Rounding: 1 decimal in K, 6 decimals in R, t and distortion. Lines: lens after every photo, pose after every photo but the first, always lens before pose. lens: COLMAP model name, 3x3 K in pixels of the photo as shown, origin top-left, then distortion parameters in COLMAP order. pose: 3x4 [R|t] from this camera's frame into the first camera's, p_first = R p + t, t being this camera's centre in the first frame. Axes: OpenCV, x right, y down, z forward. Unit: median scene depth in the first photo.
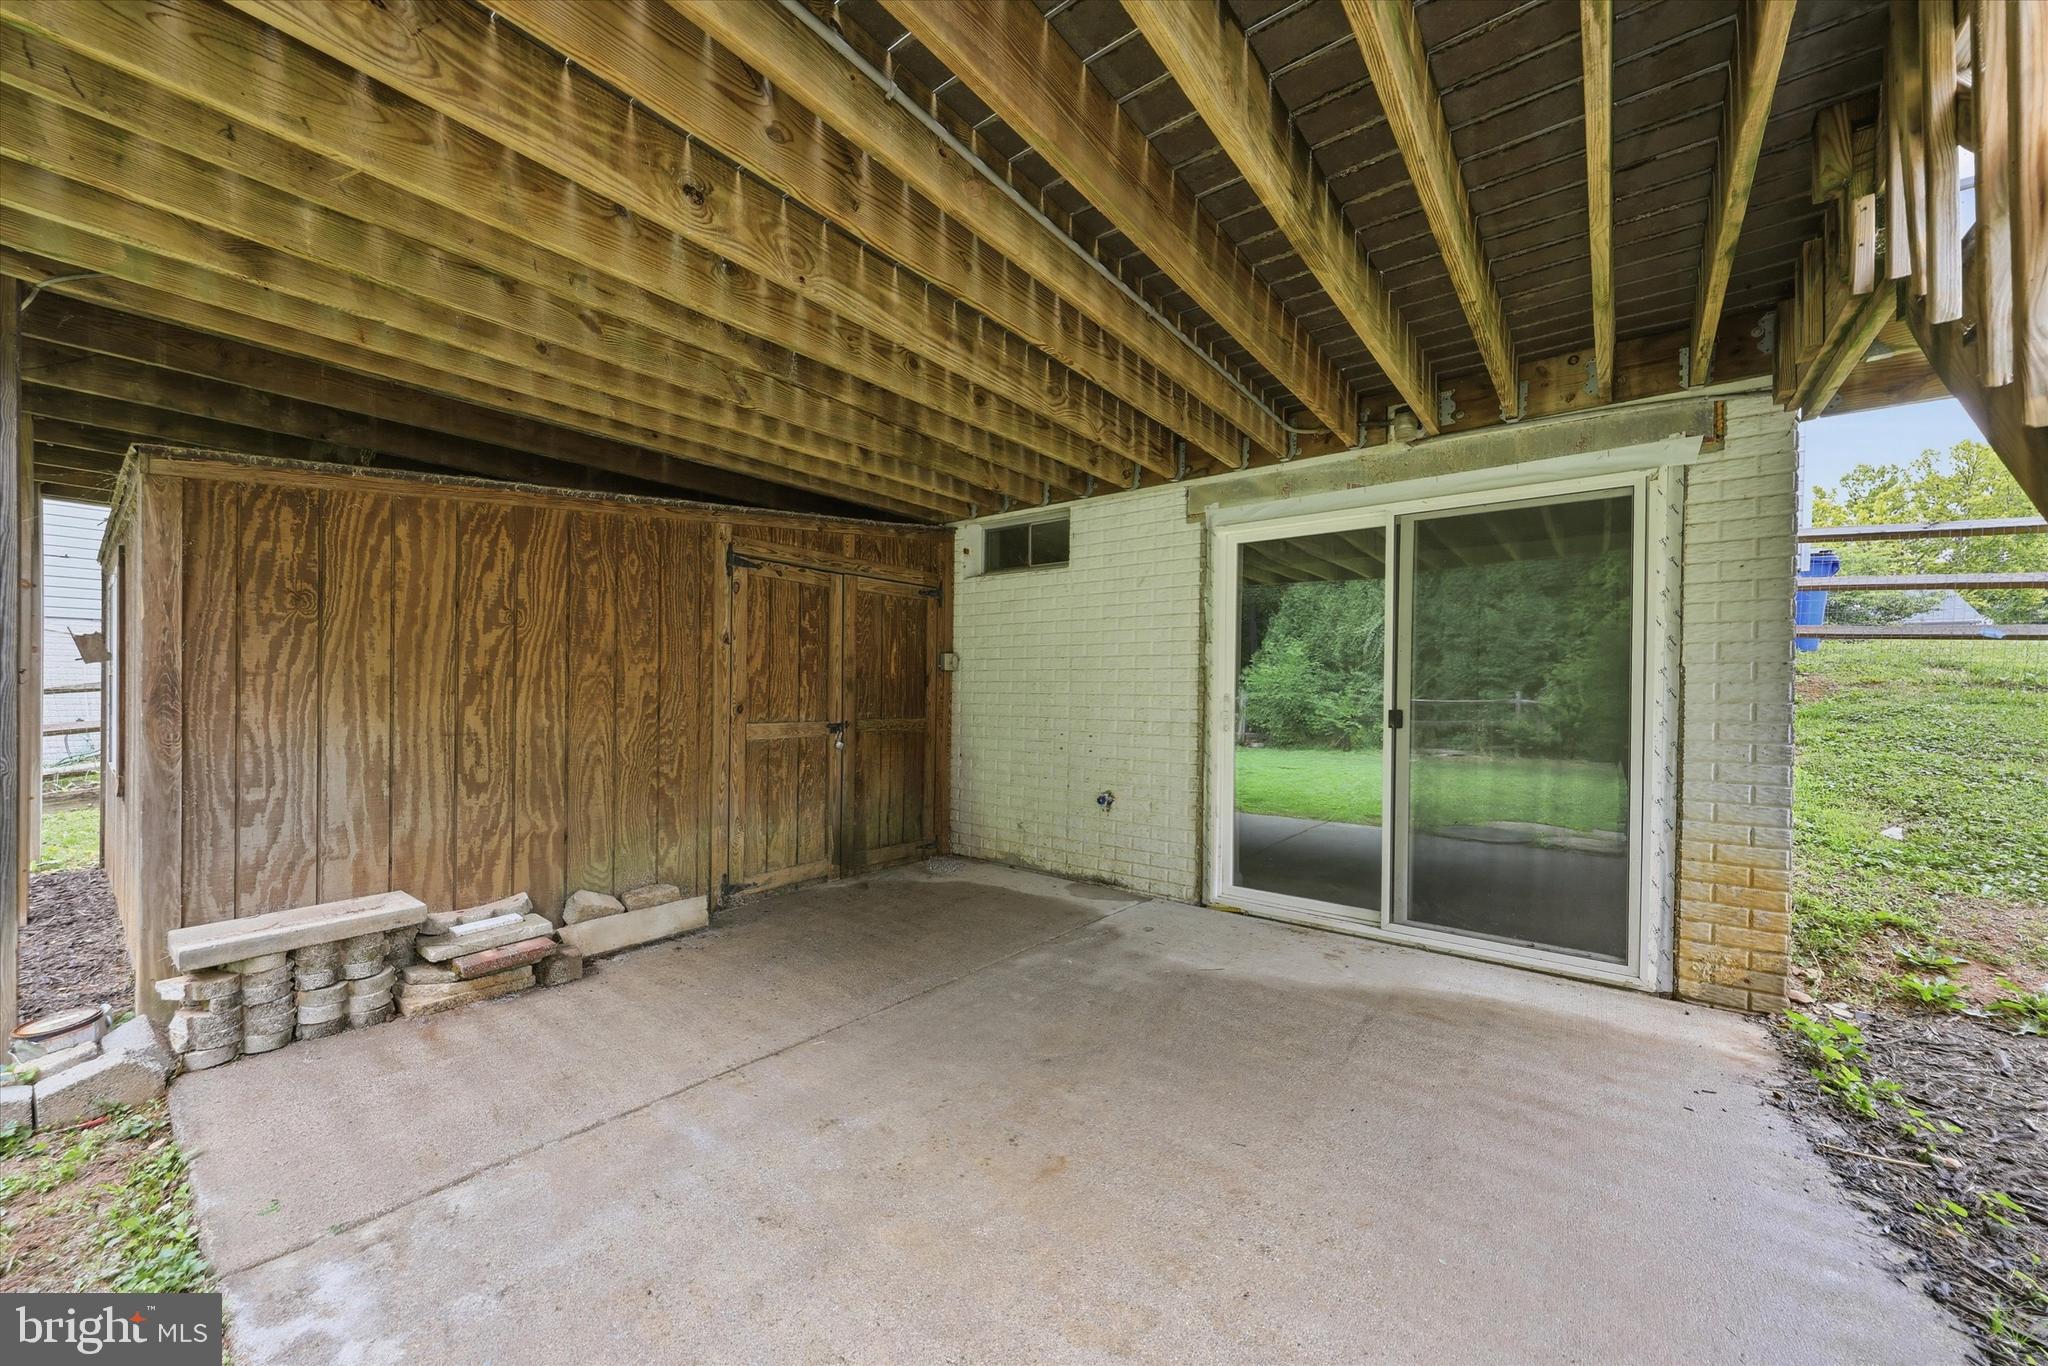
lens RADIAL K [[746.3, 0, 1027.9], [0, 746.3, 686.2], [0, 0, 1]] dist [-0.000021, -0.000098]
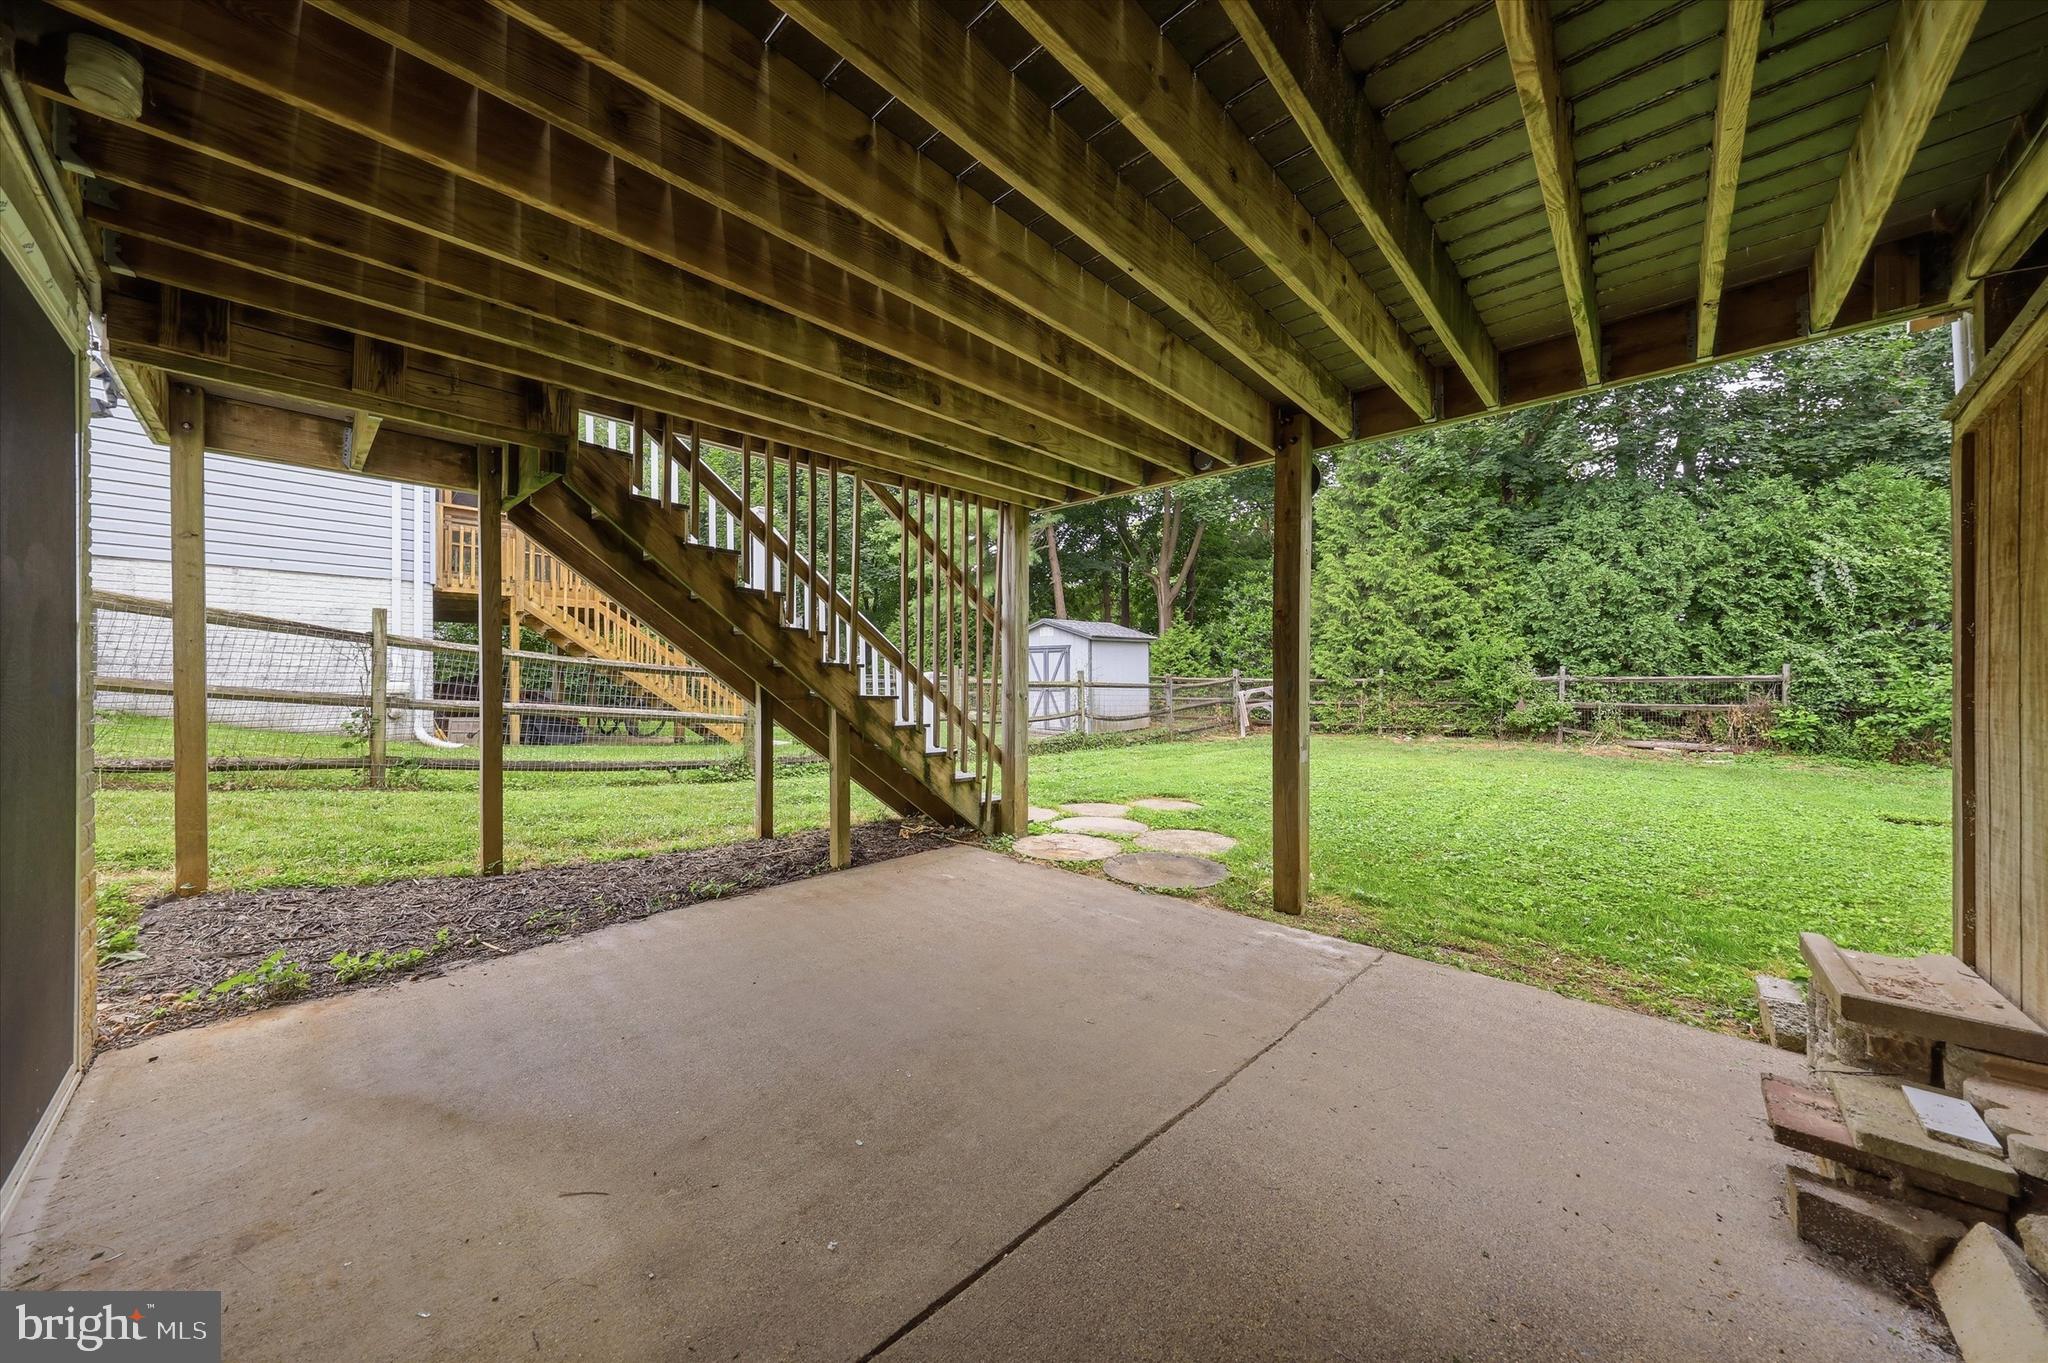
lens RADIAL K [[687.3, 0, 1021.8], [0, 687.3, 679.8], [0, 0, 1]] dist [-0.000850, 0.000011]
pose [[-0.995203, -0.012334, 0.097048, -0.170280], [-0.013139, 0.999884, -0.007658, 0.032491], [-0.096942, -0.008897, -0.995250, 2.413013]]
